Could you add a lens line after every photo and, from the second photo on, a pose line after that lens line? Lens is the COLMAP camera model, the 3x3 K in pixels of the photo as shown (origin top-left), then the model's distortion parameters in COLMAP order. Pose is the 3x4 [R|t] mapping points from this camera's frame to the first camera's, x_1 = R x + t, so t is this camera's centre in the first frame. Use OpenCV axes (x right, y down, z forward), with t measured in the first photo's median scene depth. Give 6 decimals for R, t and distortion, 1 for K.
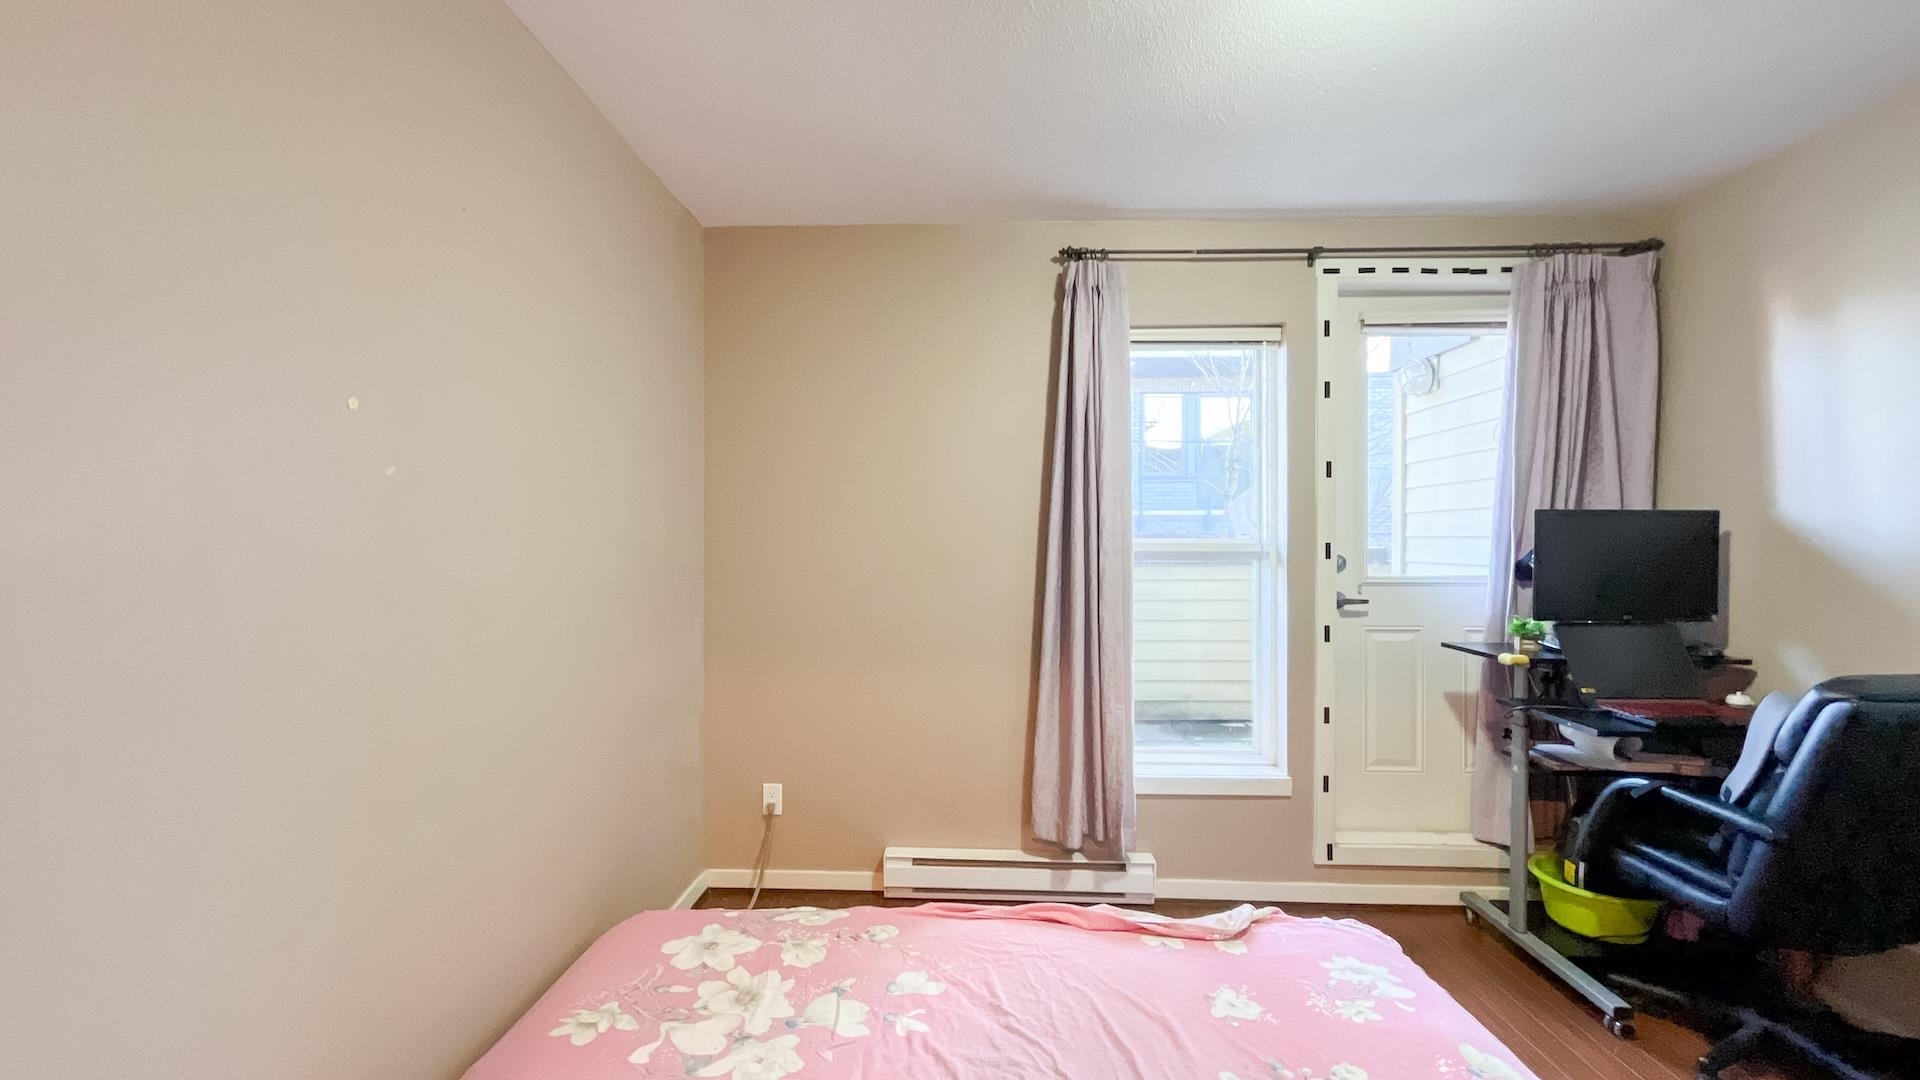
lens RADIAL K [[778.9, 0, 966.1], [0, 778.9, 541.3], [0, 0, 1]] dist [-0.001091, 0.000197]
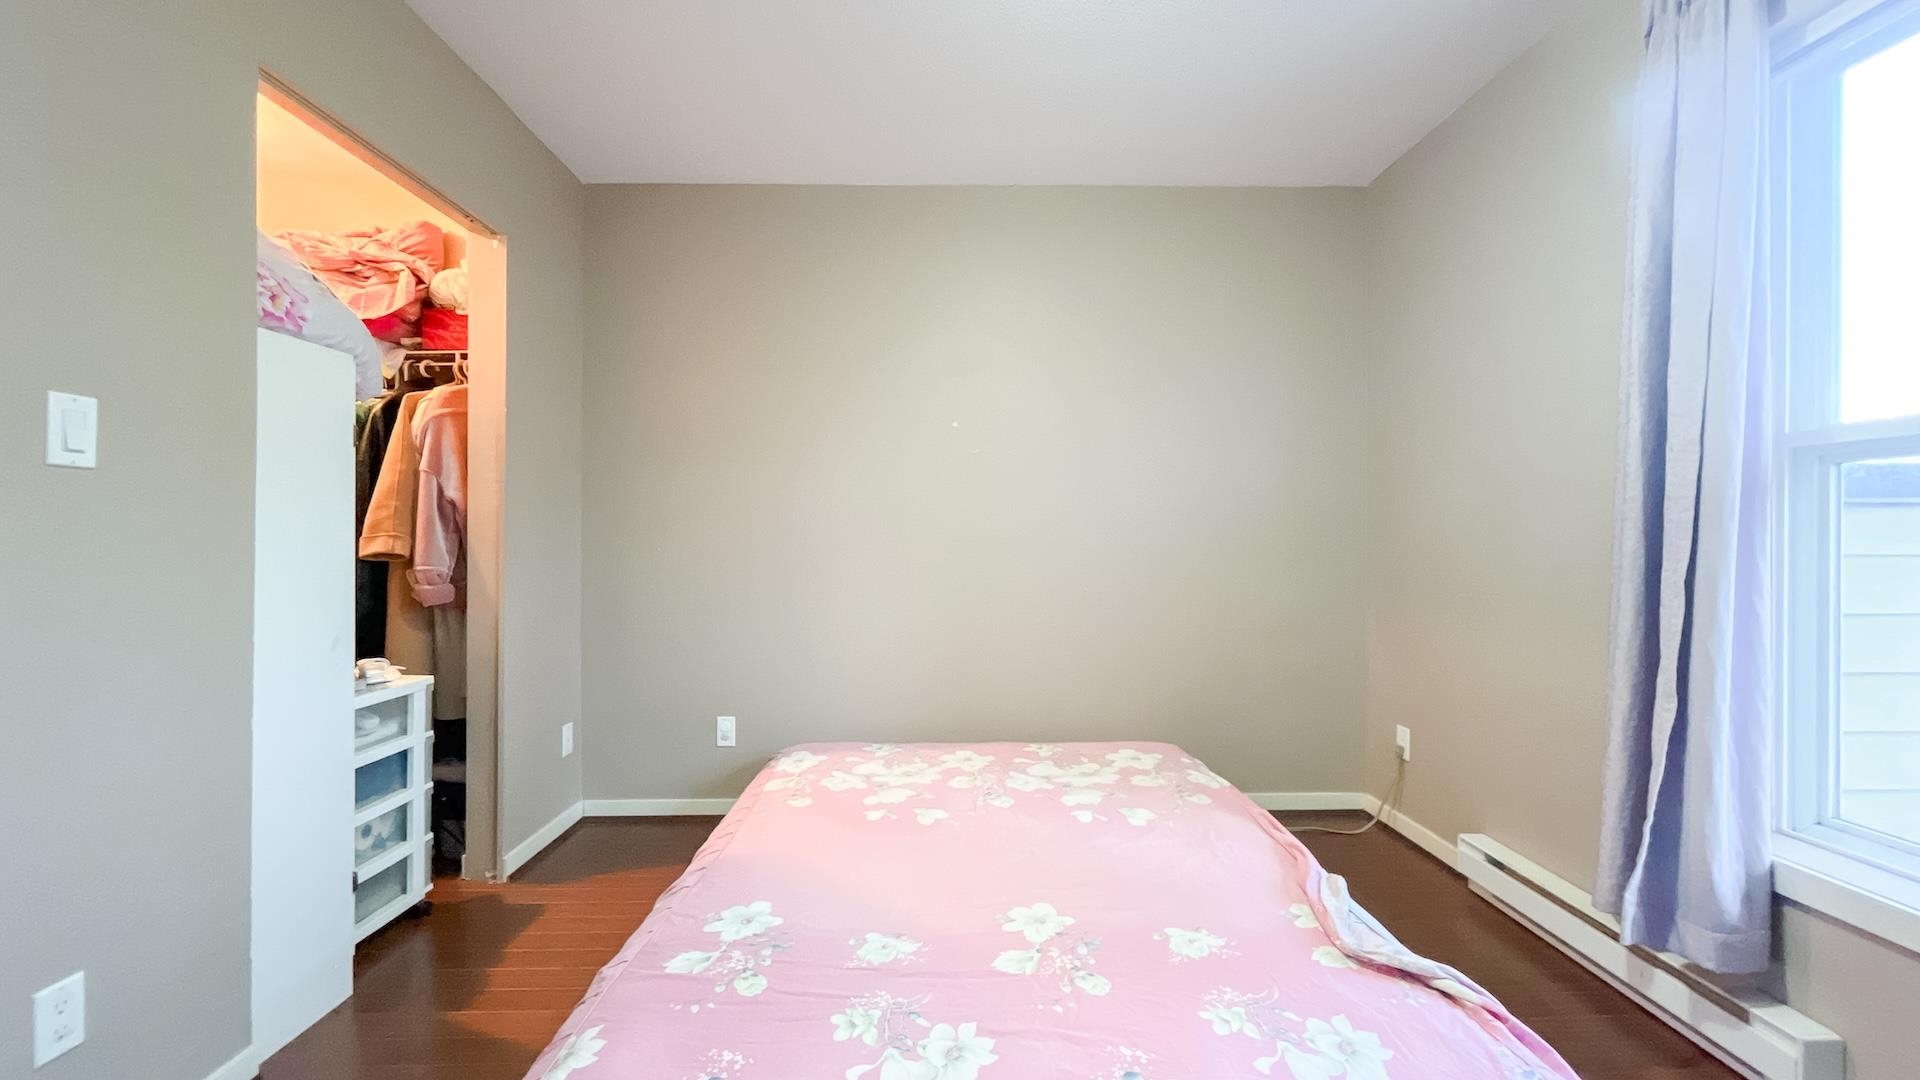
lens RADIAL K [[778.9, 0, 967.7], [0, 778.9, 535.0], [0, 0, 1]] dist [-0.001091, 0.000197]
pose [[0.065424, 0.001737, -0.997856, 0.846546], [-0.002896, 0.999995, 0.001551, 0.082806], [0.997853, 0.002788, 0.065429, 0.465253]]
